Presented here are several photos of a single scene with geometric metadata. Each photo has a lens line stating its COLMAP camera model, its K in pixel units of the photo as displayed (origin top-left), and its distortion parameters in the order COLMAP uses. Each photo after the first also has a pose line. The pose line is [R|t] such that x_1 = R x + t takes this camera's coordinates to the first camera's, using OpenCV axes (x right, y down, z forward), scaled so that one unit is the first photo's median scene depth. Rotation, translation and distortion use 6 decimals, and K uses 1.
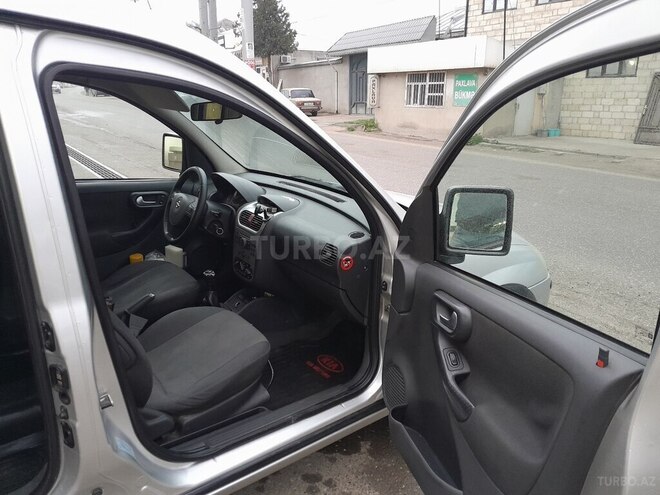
lens RADIAL K [[505.3, 0, 333.1], [0, 505.3, 246.7], [0, 0, 1]] dist [0.058434, -0.131430]
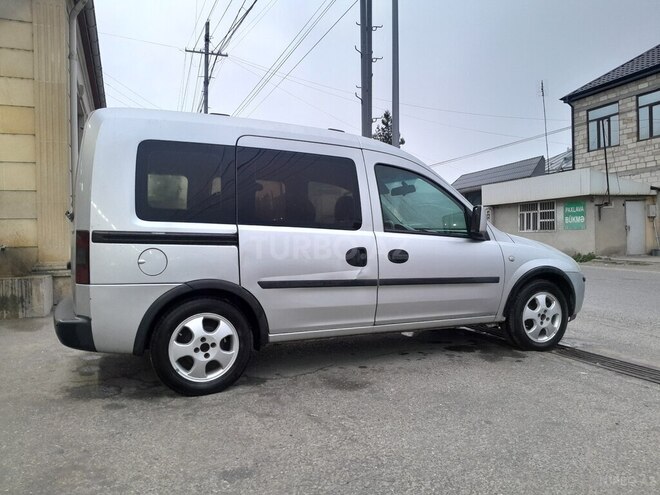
lens RADIAL K [[505.3, 0, 333.1], [0, 505.3, 246.7], [0, 0, 1]] dist [0.058434, -0.131430]
pose [[0.974581, -0.019481, -0.223185, -0.006818], [-0.040997, 0.963883, -0.263153, 0.064713], [0.220251, 0.265614, 0.938584, -0.125626]]
